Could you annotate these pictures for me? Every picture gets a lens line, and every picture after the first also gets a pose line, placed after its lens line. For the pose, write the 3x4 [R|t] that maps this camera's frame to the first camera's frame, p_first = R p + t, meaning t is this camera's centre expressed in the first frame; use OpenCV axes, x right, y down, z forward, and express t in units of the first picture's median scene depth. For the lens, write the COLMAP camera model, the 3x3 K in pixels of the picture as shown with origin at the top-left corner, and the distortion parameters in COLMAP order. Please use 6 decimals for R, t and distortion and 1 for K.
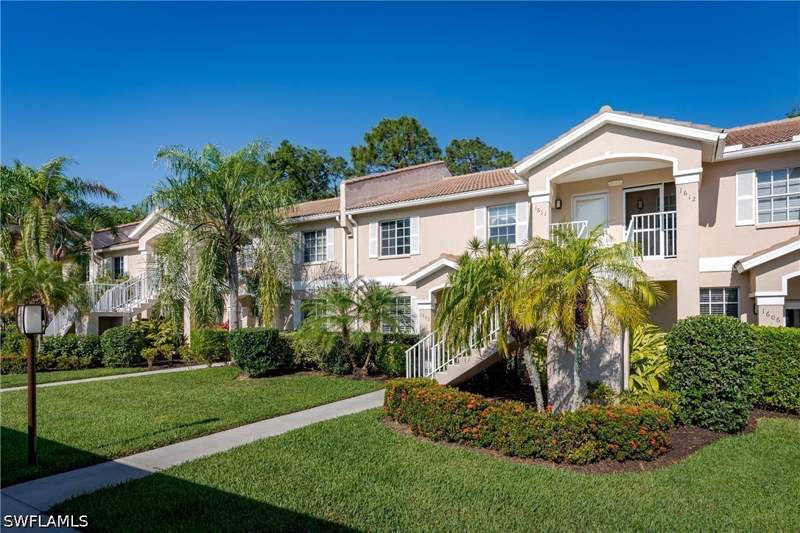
lens RADIAL K [[443.1, 0, 434.8], [0, 443.1, 308.7], [0, 0, 1]] dist [0.006615, 0.000873]
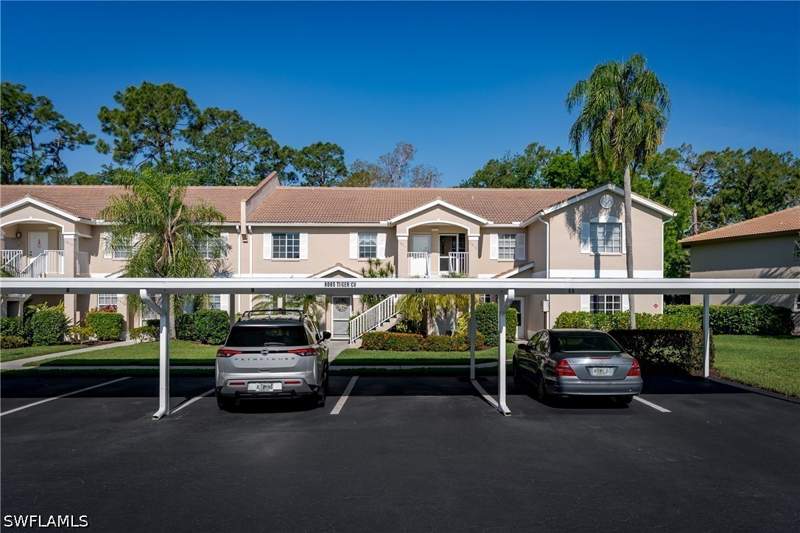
lens RADIAL K [[614.6, 0, 400.0], [0, 614.6, 266.5], [0, 0, 1]] dist [-0.011961, -0.003533]
pose [[0.865642, 0.036739, 0.499315, -0.737377], [-0.013270, 0.998637, -0.050474, -0.004014], [-0.500488, 0.037067, 0.864949, -0.834530]]
